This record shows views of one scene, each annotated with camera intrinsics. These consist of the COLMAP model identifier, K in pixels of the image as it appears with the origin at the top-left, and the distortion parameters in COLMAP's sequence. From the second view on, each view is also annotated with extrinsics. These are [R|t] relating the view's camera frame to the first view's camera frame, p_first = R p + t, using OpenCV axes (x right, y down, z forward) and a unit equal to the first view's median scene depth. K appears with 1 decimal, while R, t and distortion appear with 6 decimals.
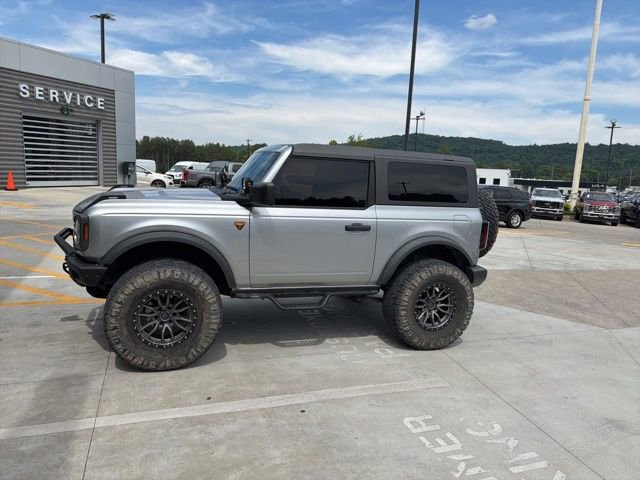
lens RADIAL K [[447.3, 0, 318.1], [0, 447.3, 239.5], [0, 0, 1]] dist [0.042878, -0.055263]
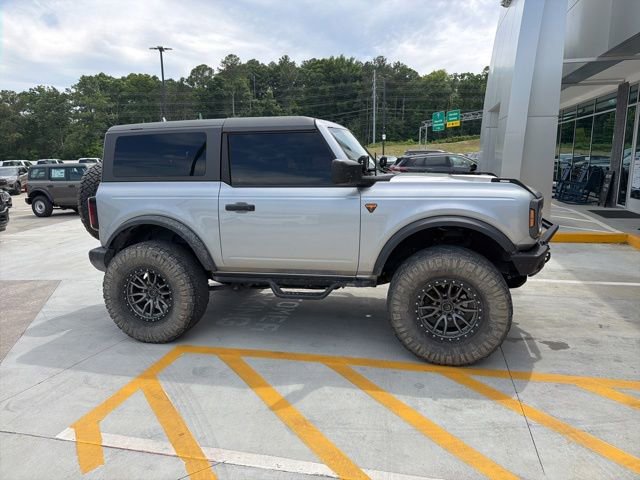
lens RADIAL K [[447.4, 0, 322.1], [0, 447.4, 240.9], [0, 0, 1]] dist [0.044424, -0.056164]
pose [[-0.832943, -0.141966, 0.534838, -0.633426], [0.056654, 0.939573, 0.337629, -0.305559], [-0.550451, 0.311526, -0.774567, 1.878657]]
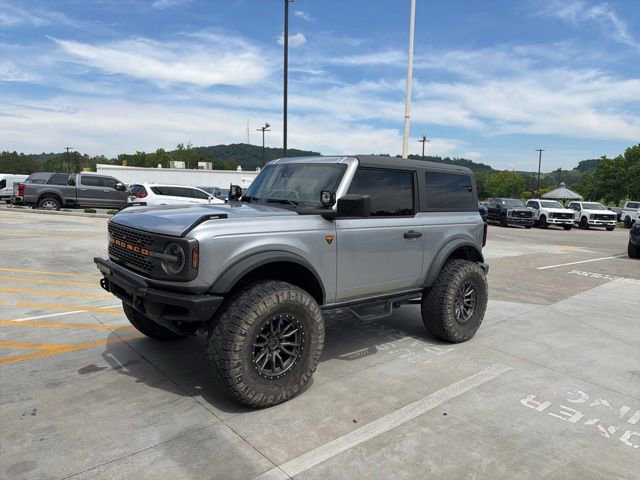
lens RADIAL K [[447.9, 0, 317.5], [0, 447.9, 239.5], [0, 0, 1]] dist [0.043404, -0.053346]
pose [[0.929964, -0.066260, 0.361630, -0.468504], [0.073878, 0.997241, -0.007262, -0.022439], [-0.360151, 0.033470, 0.932293, 0.090425]]
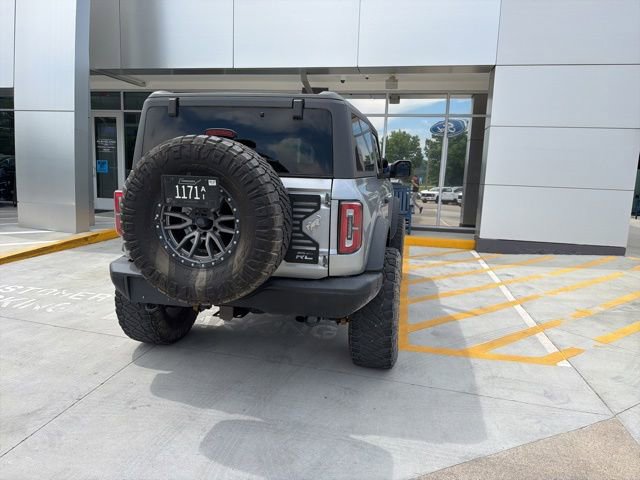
lens RADIAL K [[449.8, 0, 320.3], [0, 449.8, 240.0], [0, 0, 1]] dist [0.047145, -0.061257]
pose [[-0.516628, 0.056133, -0.854368, 0.821228], [-0.198038, 0.962956, 0.183019, -0.152859], [0.832992, 0.263750, -0.486374, 1.654726]]
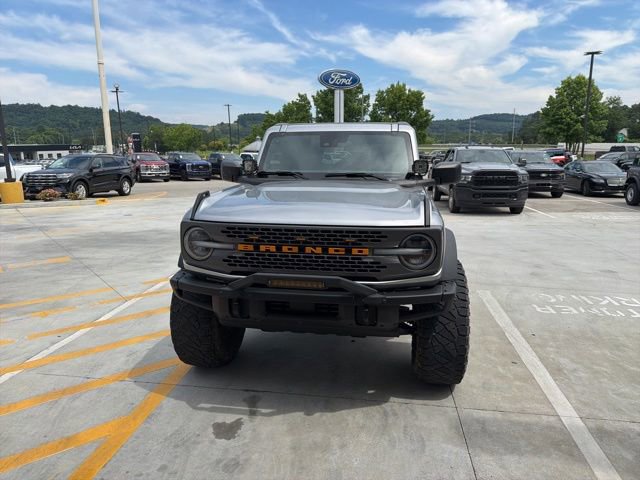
lens RADIAL K [[448.3, 0, 320.8], [0, 448.3, 237.9], [0, 0, 1]] dist [0.036620, -0.046831]
pose [[0.476009, -0.232633, 0.848114, -0.975179], [0.166305, 0.970790, 0.172943, -0.153754], [-0.863573, 0.058723, 0.500793, 0.617546]]
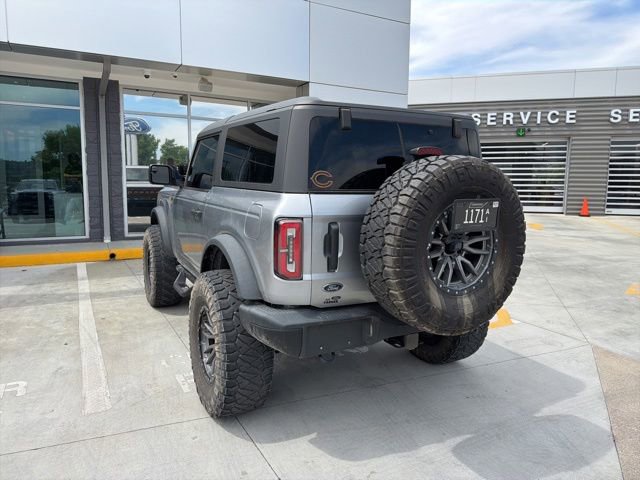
lens RADIAL K [[453.3, 0, 321.5], [0, 453.3, 231.0], [0, 0, 1]] dist [0.026988, -0.034728]
pose [[0.152036, 0.058161, -0.986662, 0.916826], [-0.163119, 0.986055, 0.032990, -0.054435], [0.974822, 0.155927, 0.159403, 1.026468]]
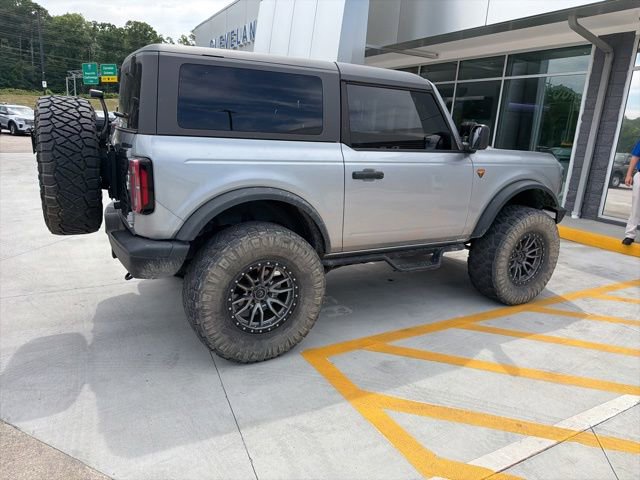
lens RADIAL K [[448.3, 0, 320.8], [0, 448.3, 237.9], [0, 0, 1]] dist [0.036620, -0.046831]
pose [[-0.981524, -0.073902, -0.176490, 0.148178], [-0.136545, 0.916699, 0.375525, -0.255592], [0.134037, 0.392686, -0.909853, 1.974264]]
